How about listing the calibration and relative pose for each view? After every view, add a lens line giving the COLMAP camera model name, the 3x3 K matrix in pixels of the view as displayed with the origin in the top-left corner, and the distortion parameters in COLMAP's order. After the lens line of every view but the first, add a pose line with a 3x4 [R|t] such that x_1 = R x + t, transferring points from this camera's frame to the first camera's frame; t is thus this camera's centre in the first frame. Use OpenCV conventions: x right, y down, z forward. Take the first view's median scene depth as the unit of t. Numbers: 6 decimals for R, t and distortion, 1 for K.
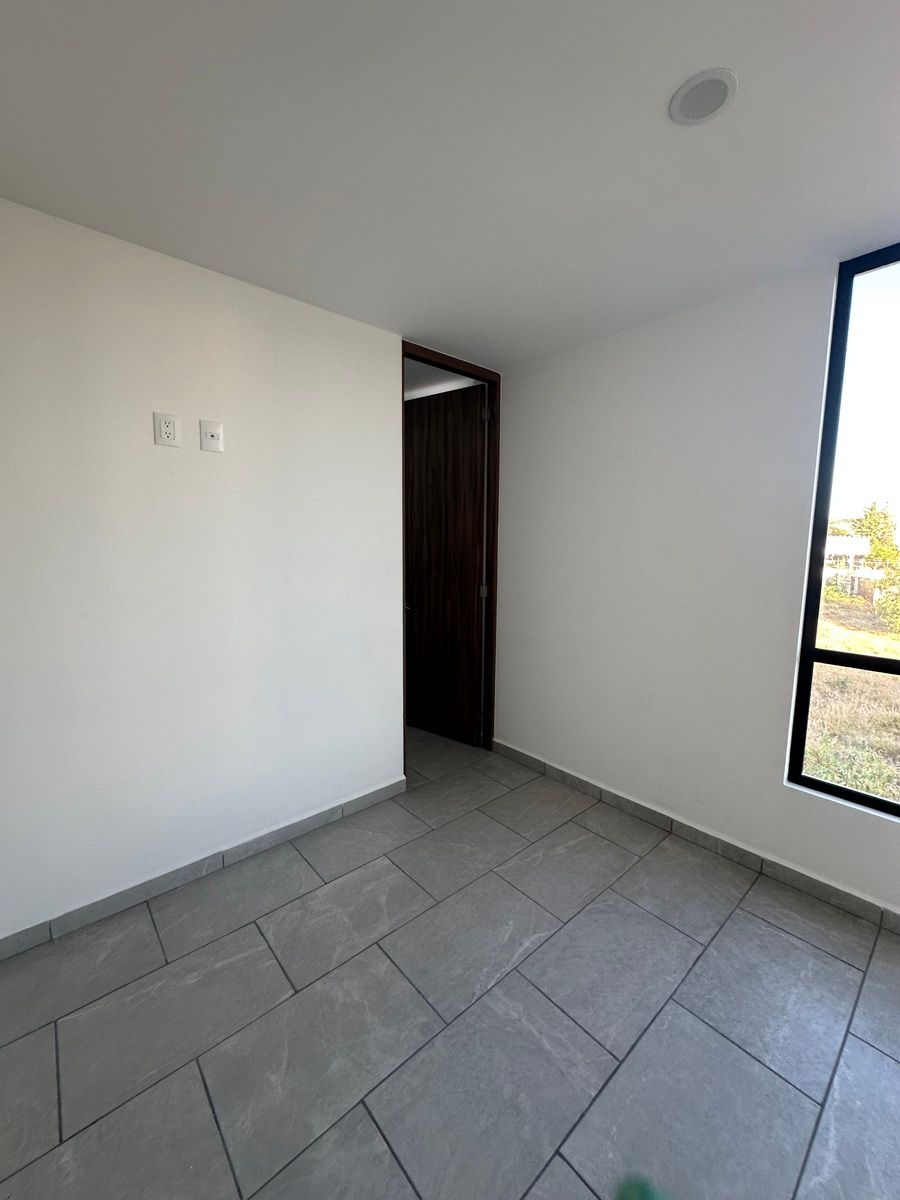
lens RADIAL K [[478.8, 0, 450.0], [0, 478.8, 600.0], [0, 0, 1]] dist [-0.002342, -0.000018]
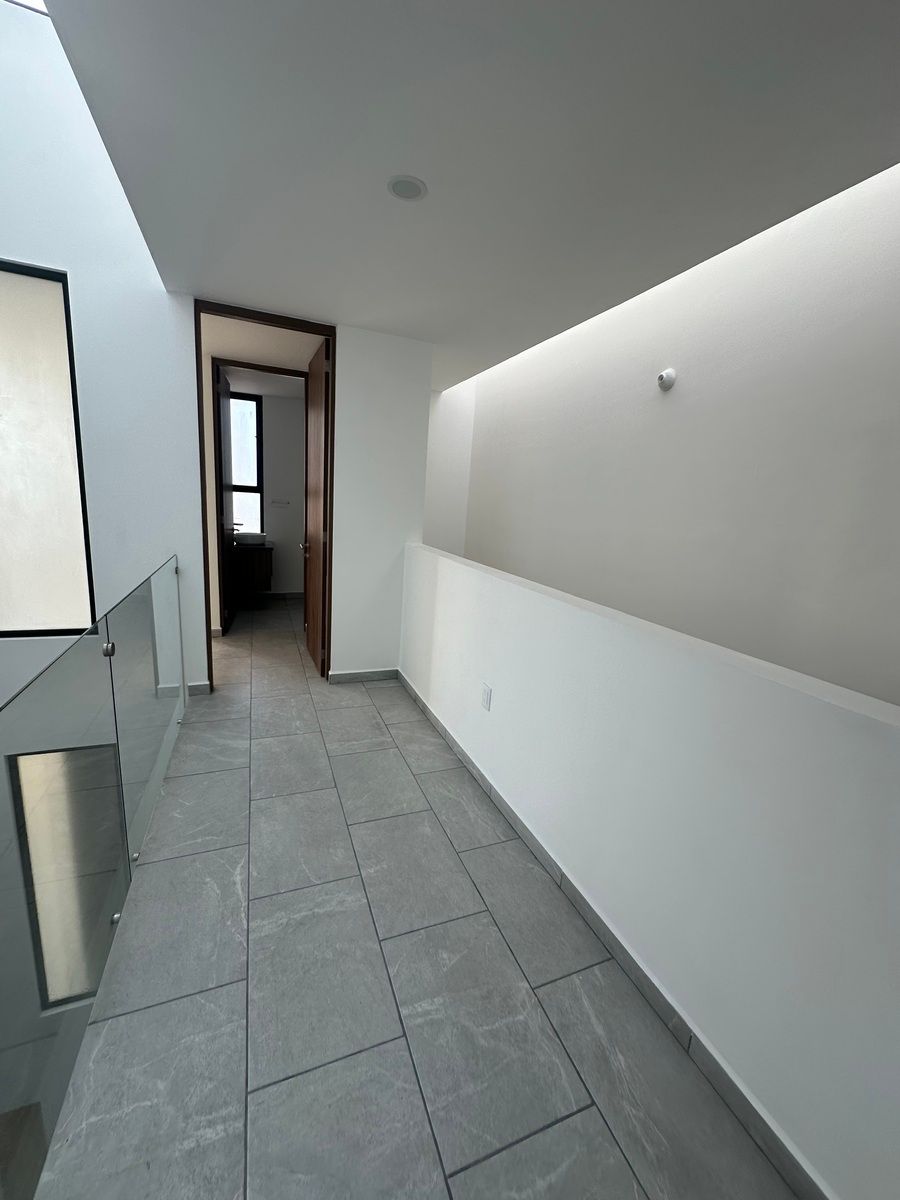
lens RADIAL K [[478.8, 0, 450.0], [0, 478.8, 600.0], [0, 0, 1]] dist [-0.002342, -0.000018]
pose [[0.330998, -0.176082, 0.927057, -0.521640], [0.053384, 0.984357, 0.167905, -0.006011], [-0.942120, -0.006086, 0.335220, 0.243202]]
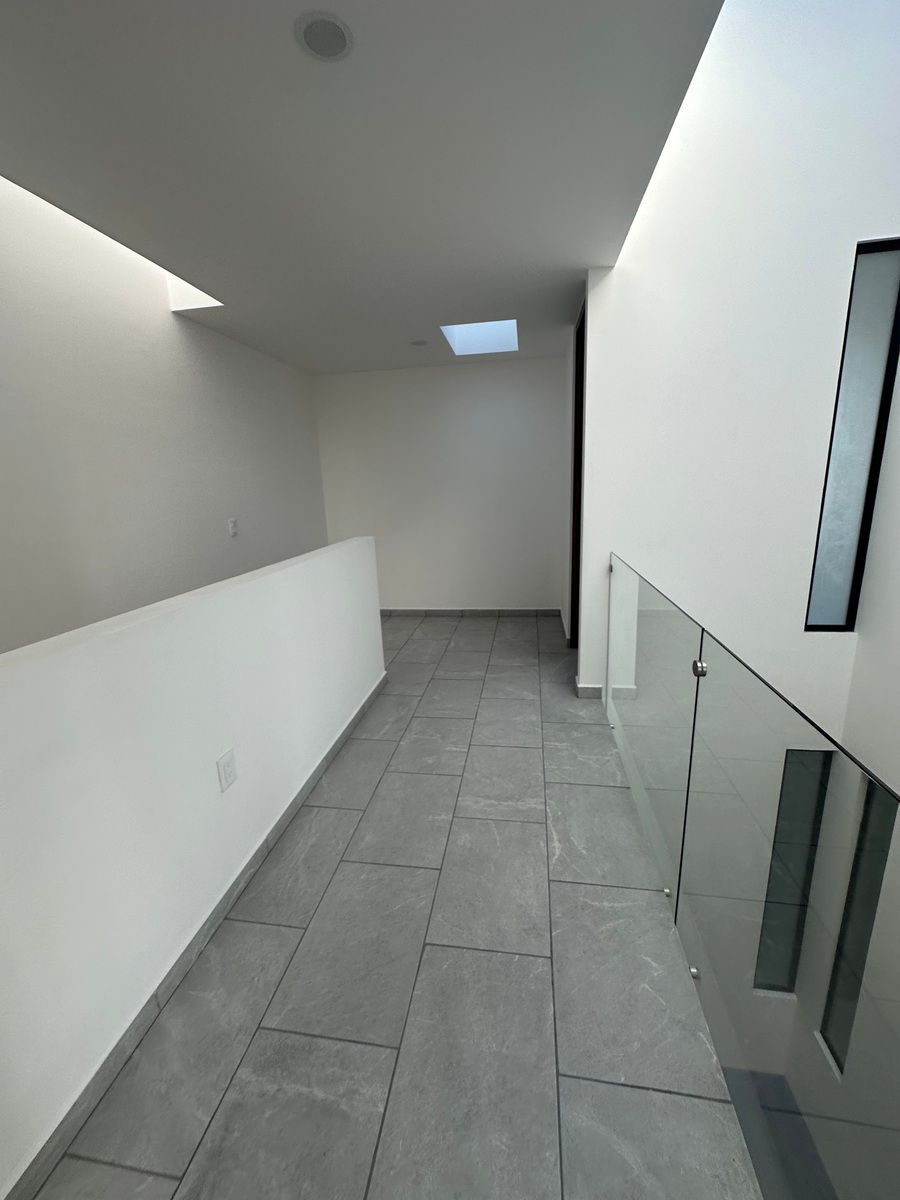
lens RADIAL K [[478.8, 0, 450.0], [0, 478.8, 600.0], [0, 0, 1]] dist [-0.002342, -0.000018]
pose [[-0.770341, 0.180297, -0.611610, 0.904138], [-0.040209, 0.943546, 0.328793, -0.145634], [0.636363, 0.277875, -0.719603, 1.466478]]
